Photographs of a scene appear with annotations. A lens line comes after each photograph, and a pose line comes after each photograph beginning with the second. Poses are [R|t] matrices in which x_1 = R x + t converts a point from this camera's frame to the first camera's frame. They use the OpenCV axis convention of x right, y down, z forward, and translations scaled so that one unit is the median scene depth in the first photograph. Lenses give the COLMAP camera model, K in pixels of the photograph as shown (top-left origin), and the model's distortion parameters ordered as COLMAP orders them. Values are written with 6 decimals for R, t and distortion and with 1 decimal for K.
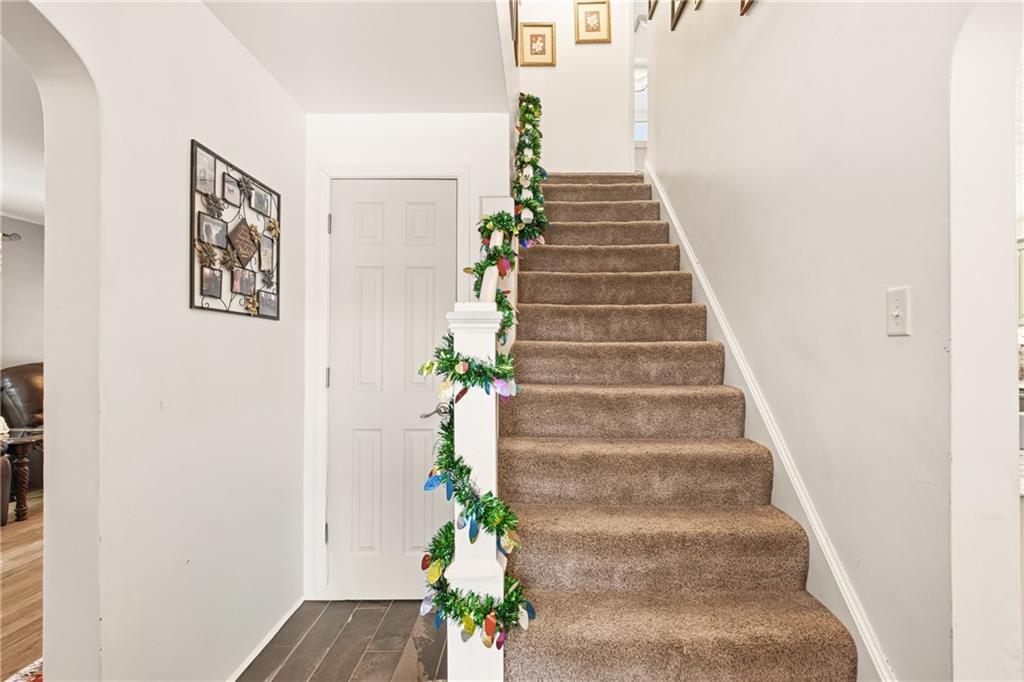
lens RADIAL K [[480.0, 0, 512.0], [0, 480.0, 341.0], [0, 0, 1]] dist [-0.001198, -0.000183]
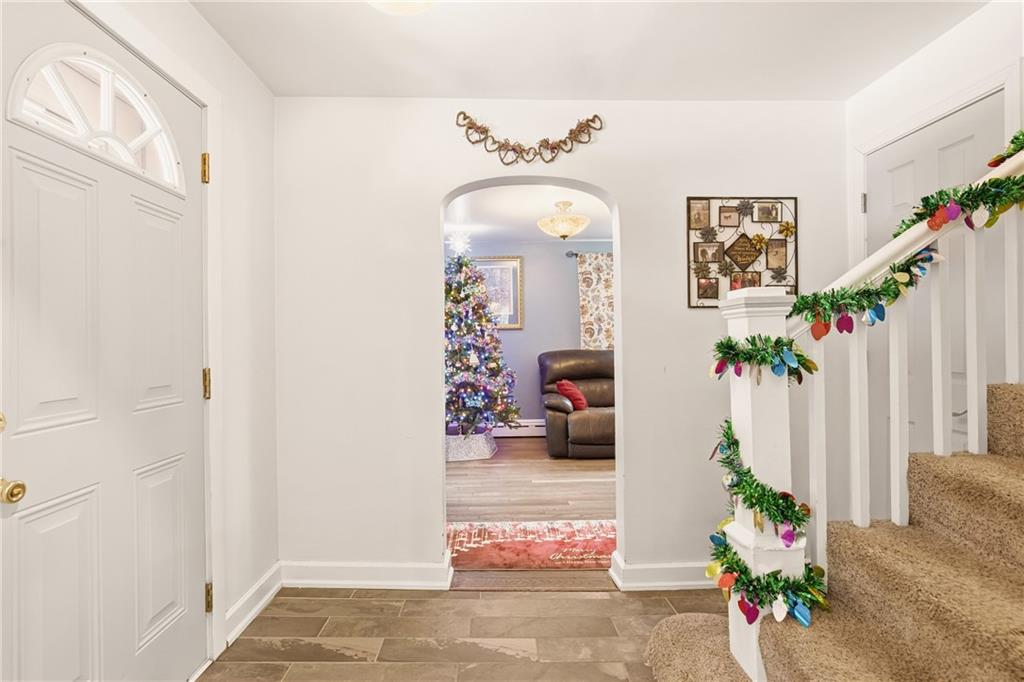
lens RADIAL K [[480.0, 0, 512.0], [0, 480.0, 341.0], [0, 0, 1]] dist [-0.001198, -0.000183]
pose [[0.037065, 0.007326, -0.999286, 0.760643], [0.025361, 0.999644, 0.008270, 0.009572], [0.998991, -0.025650, 0.036866, 0.341128]]
